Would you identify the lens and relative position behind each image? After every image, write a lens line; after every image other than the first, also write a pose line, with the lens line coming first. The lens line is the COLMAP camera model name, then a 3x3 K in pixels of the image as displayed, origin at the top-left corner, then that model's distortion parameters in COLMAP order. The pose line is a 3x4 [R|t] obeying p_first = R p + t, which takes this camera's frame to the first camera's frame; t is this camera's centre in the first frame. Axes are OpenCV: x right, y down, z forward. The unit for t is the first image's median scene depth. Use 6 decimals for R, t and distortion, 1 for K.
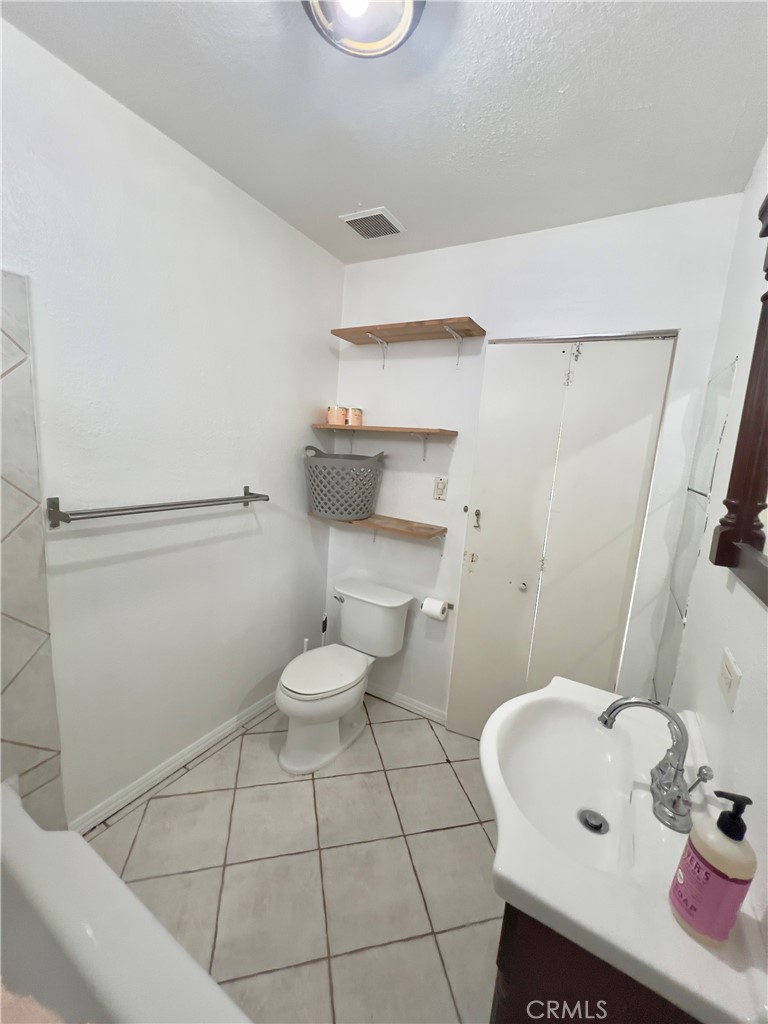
lens RADIAL K [[412.2, 0, 387.9], [0, 412.2, 512.3], [0, 0, 1]] dist [0.000124, 0.000546]
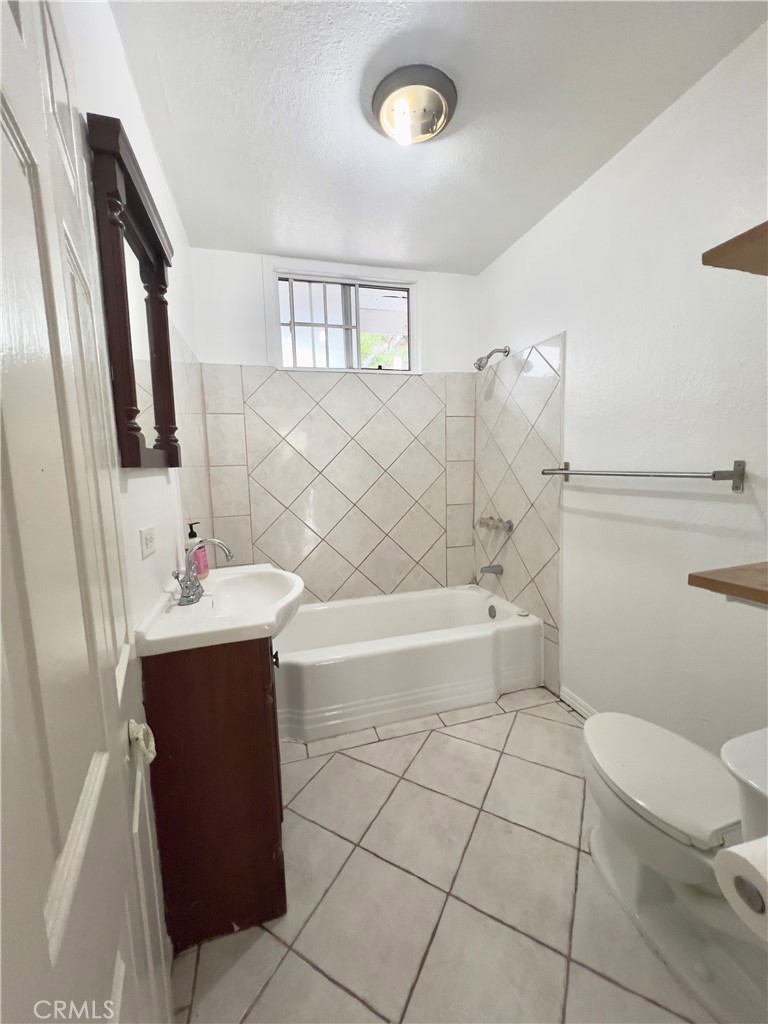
lens RADIAL K [[412.2, 0, 387.9], [0, 412.2, 510.9], [0, 0, 1]] dist [0.000124, 0.000546]
pose [[-0.692904, 0.028983, -0.720447, 0.792189], [-0.135034, 0.976296, 0.169148, -0.029294], [0.708273, 0.214488, -0.672566, 1.569228]]
